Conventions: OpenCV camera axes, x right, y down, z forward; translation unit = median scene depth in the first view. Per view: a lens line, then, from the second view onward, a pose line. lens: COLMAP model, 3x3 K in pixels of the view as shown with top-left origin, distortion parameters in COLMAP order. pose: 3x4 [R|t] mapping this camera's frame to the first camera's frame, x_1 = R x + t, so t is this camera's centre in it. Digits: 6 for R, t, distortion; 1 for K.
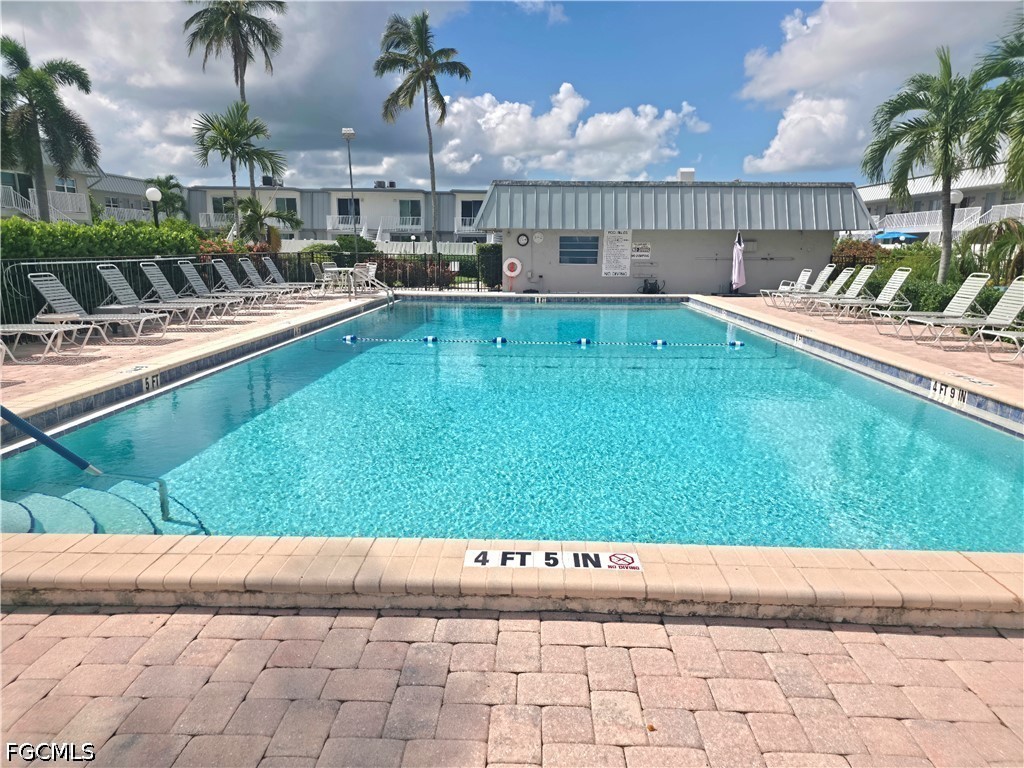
lens RADIAL K [[629.8, 0, 517.0], [0, 629.8, 382.7], [0, 0, 1]] dist [0.066473, -0.021253]
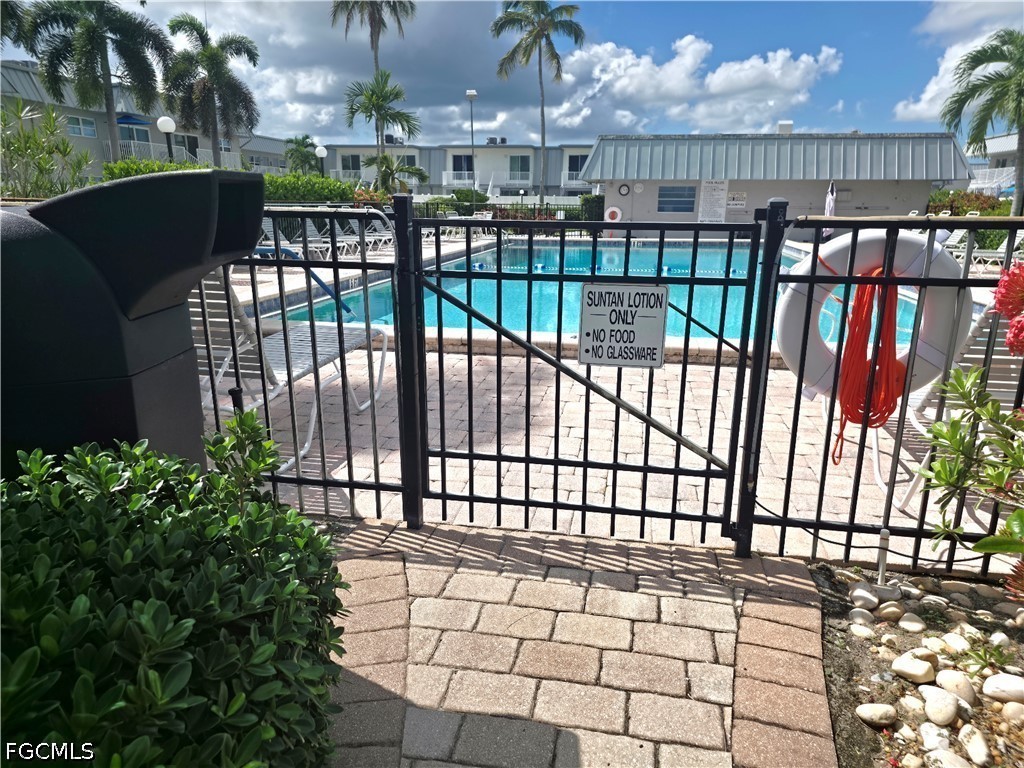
lens RADIAL K [[677.4, 0, 515.4], [0, 677.4, 385.9], [0, 0, 1]] dist [0.044011, -0.001098]
pose [[0.987325, 0.045788, -0.151962, 0.013716], [-0.039067, 0.998134, 0.046927, 0.050504], [0.153827, -0.040396, 0.987272, -0.160695]]
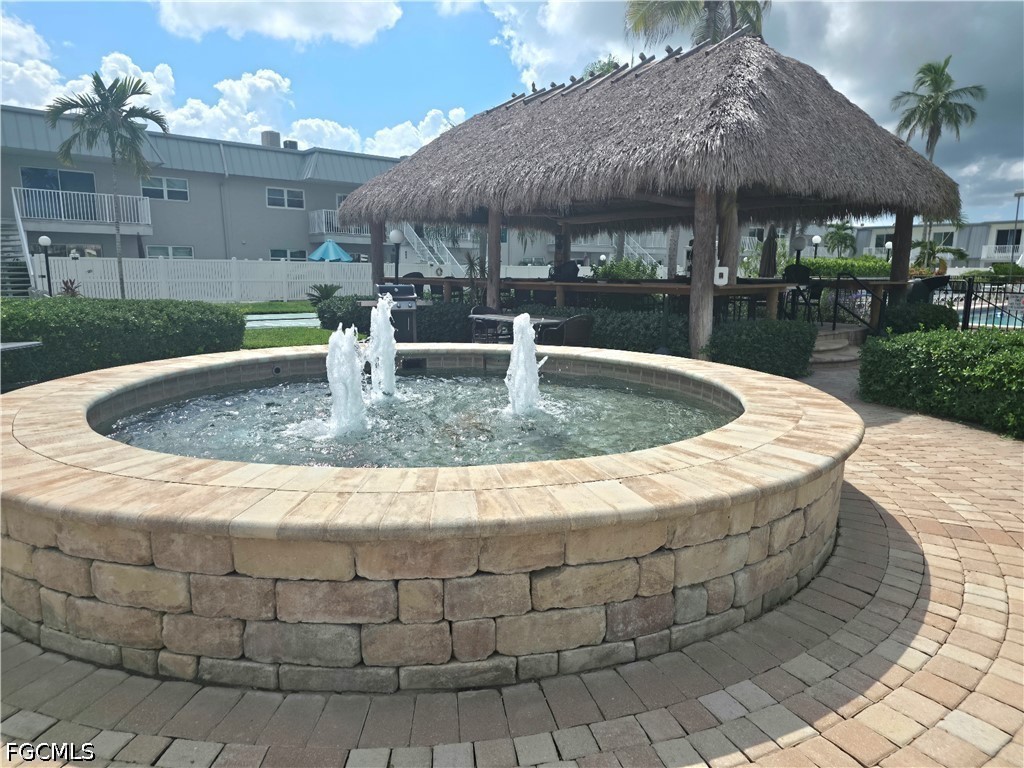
lens RADIAL K [[677.4, 0, 515.2], [0, 677.4, 383.7], [0, 0, 1]] dist [0.044011, -0.001098]
pose [[0.662428, 0.127038, -0.738275, 0.121748], [-0.169733, 0.985339, 0.017257, 0.134790], [0.729644, 0.113878, 0.674279, -0.557170]]
